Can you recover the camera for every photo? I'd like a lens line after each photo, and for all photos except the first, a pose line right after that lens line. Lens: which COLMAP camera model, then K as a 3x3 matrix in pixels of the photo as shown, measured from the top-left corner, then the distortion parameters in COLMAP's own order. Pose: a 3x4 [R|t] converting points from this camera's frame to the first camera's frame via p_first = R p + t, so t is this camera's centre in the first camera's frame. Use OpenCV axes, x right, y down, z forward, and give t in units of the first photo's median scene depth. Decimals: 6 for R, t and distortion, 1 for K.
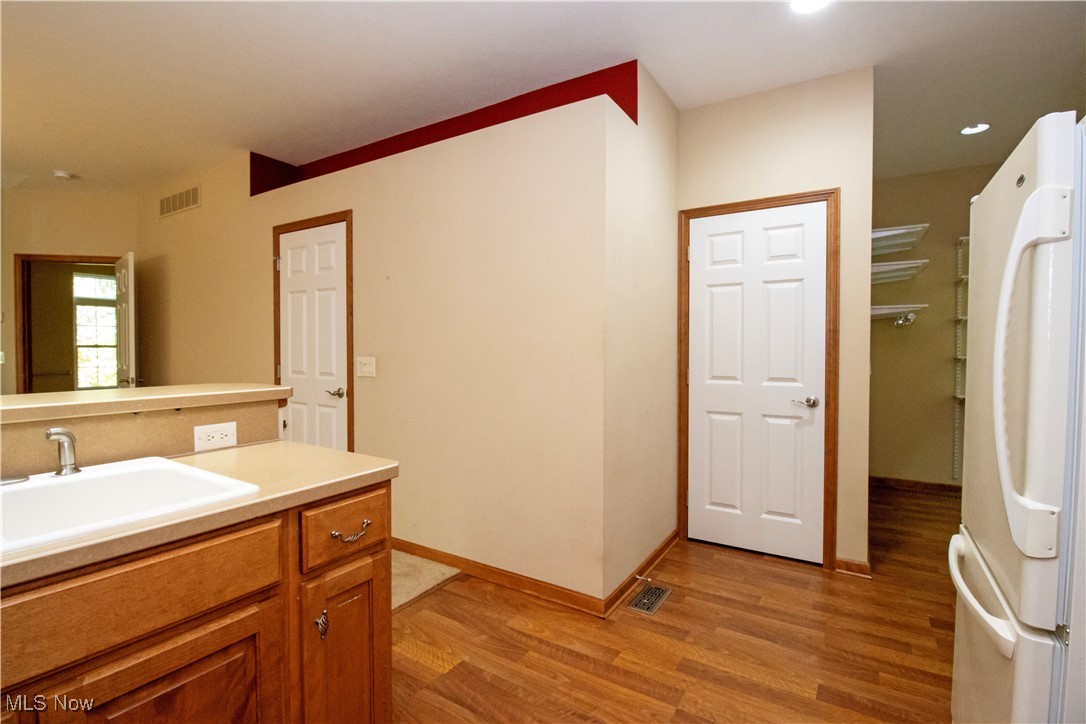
lens RADIAL K [[506.0, 0, 530.5], [0, 506.0, 359.1], [0, 0, 1]] dist [0.002981, -0.013212]
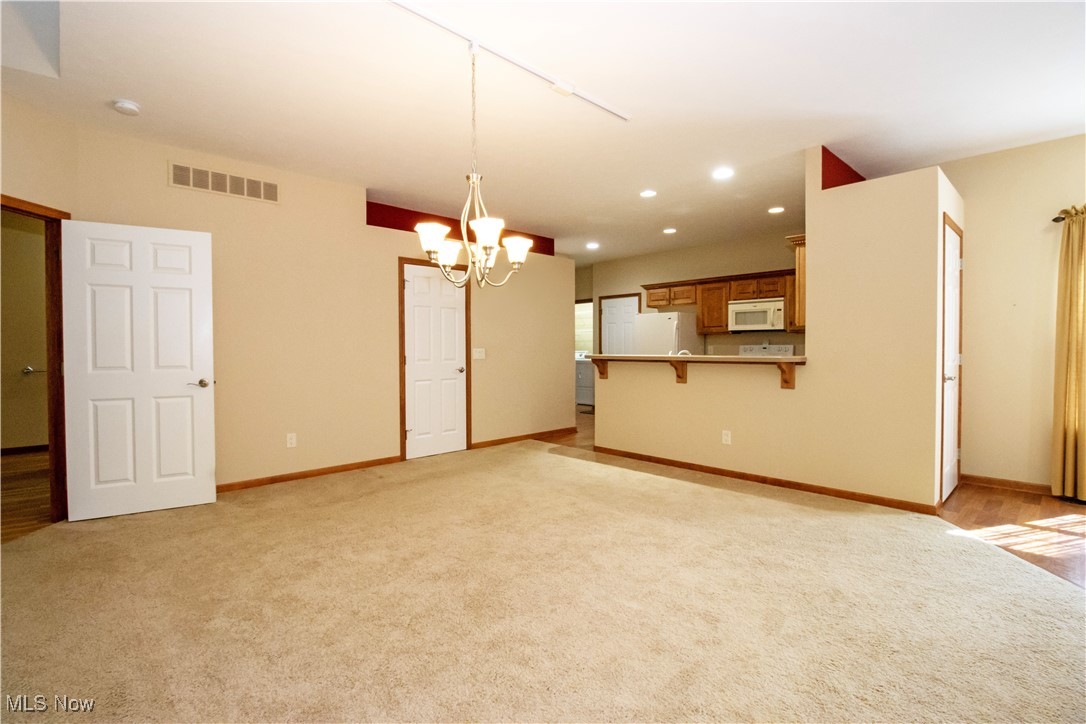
lens RADIAL K [[506.0, 0, 530.5], [0, 506.0, 359.1], [0, 0, 1]] dist [0.002981, -0.013212]
pose [[0.233940, -0.036968, 0.971548, -2.023906], [0.034941, 0.998951, 0.029597, -0.012319], [-0.971623, 0.027023, 0.234986, 0.378169]]
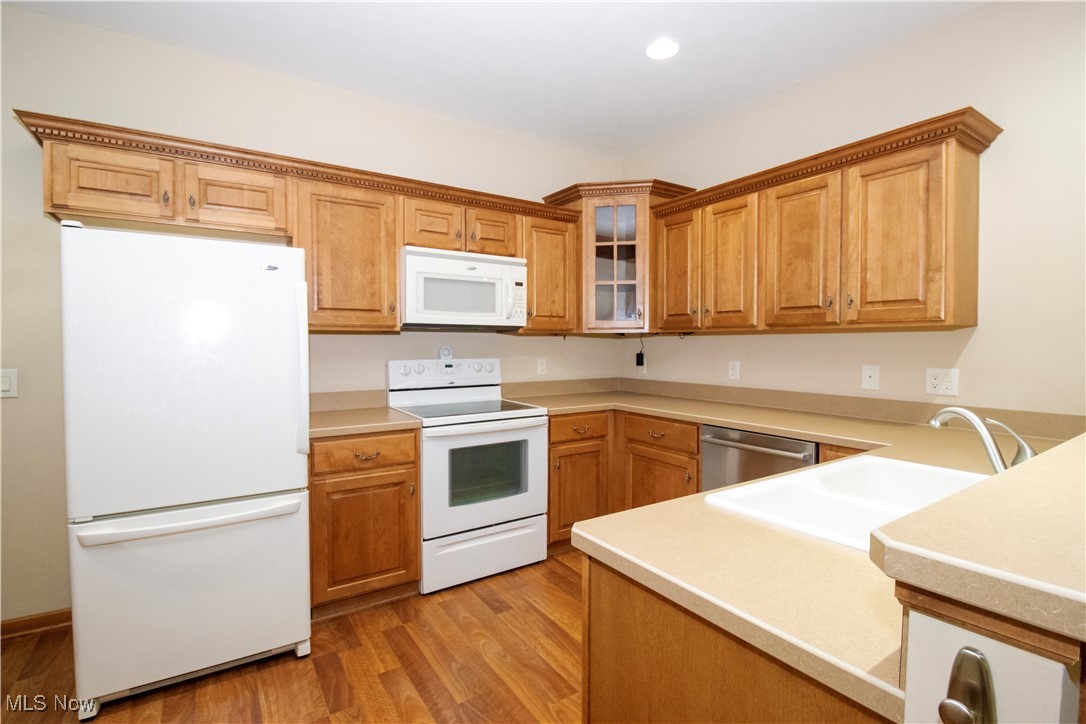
lens RADIAL K [[506.0, 0, 530.5], [0, 506.0, 359.1], [0, 0, 1]] dist [0.002981, -0.013212]
pose [[-0.911694, -0.022123, 0.410274, -0.235699], [0.001555, 0.998356, 0.057288, -0.029875], [-0.410867, 0.052868, -0.910161, 0.723075]]
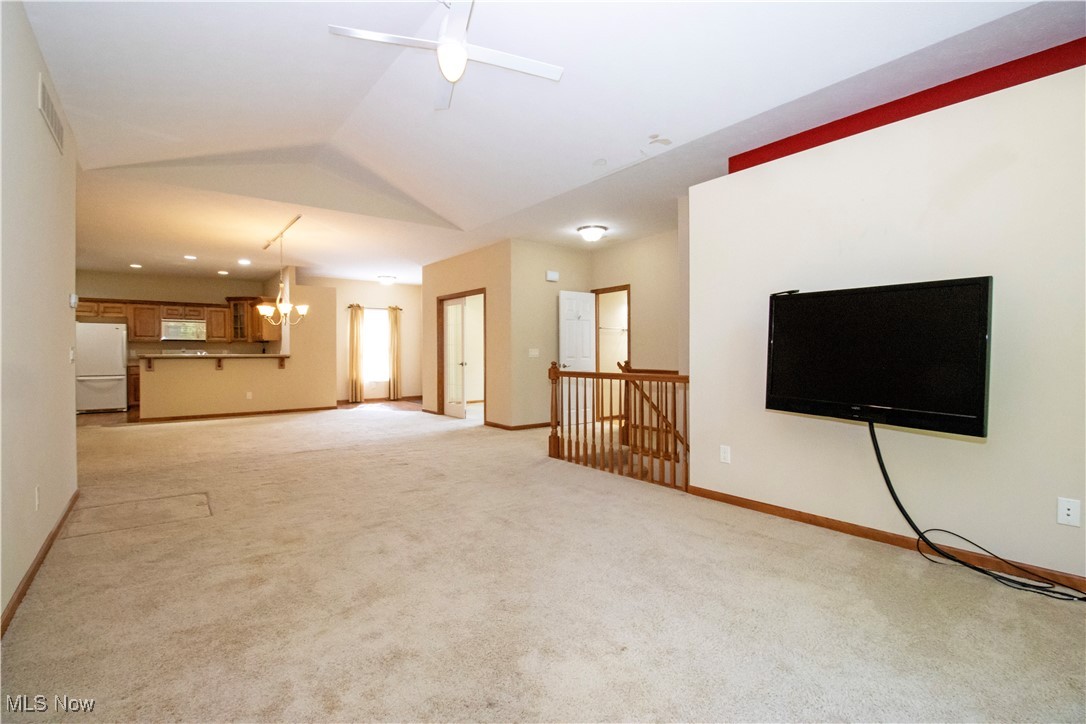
lens RADIAL K [[506.0, 0, 530.5], [0, 506.0, 359.1], [0, 0, 1]] dist [0.002981, -0.013212]
pose [[-0.934472, -0.014929, 0.355724, -2.940018], [0.000036, 0.999116, 0.042027, -0.050174], [-0.356037, 0.039286, -0.933646, 2.154994]]
